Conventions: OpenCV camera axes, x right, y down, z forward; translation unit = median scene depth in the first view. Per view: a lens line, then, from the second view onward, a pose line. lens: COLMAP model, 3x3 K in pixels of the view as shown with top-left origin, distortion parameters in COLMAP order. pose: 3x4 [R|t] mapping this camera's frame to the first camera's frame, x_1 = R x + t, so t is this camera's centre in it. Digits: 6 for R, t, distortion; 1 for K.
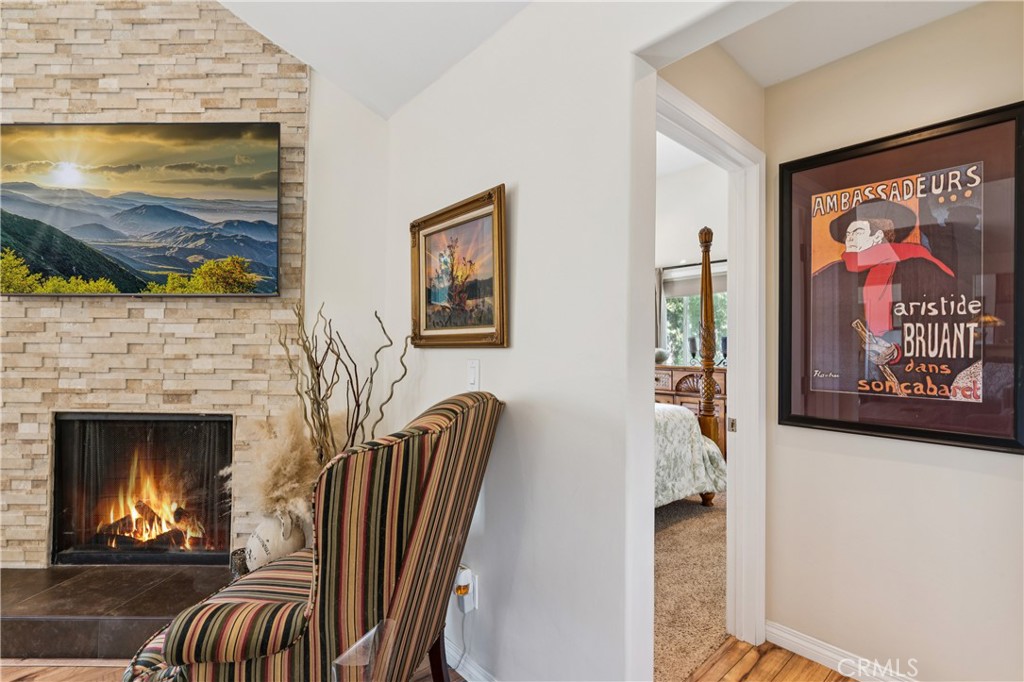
lens RADIAL K [[470.4, 0, 535.6], [0, 470.4, 339.9], [0, 0, 1]] dist [0.001851, 0.000002]
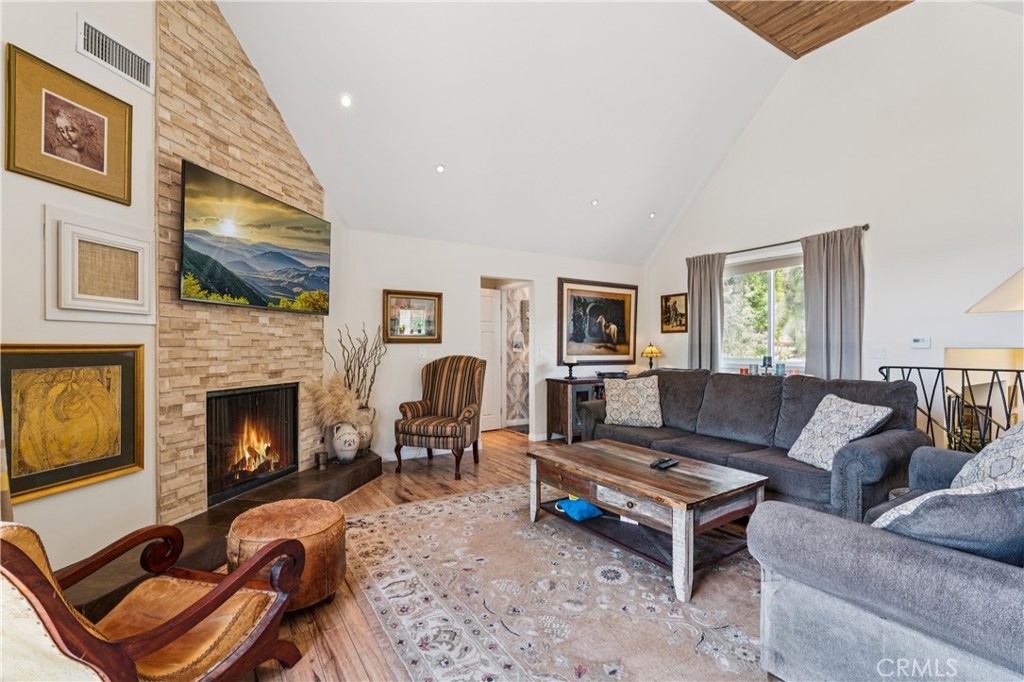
lens RADIAL K [[472.4, 0, 512.0], [0, 472.4, 341.0], [0, 0, 1]] dist [-0.000061, -0.000002]
pose [[0.182263, 0.003980, 0.983242, -2.141991], [-0.018357, 0.999831, -0.000645, -0.002392], [-0.983079, -0.017931, 0.182305, -0.064665]]
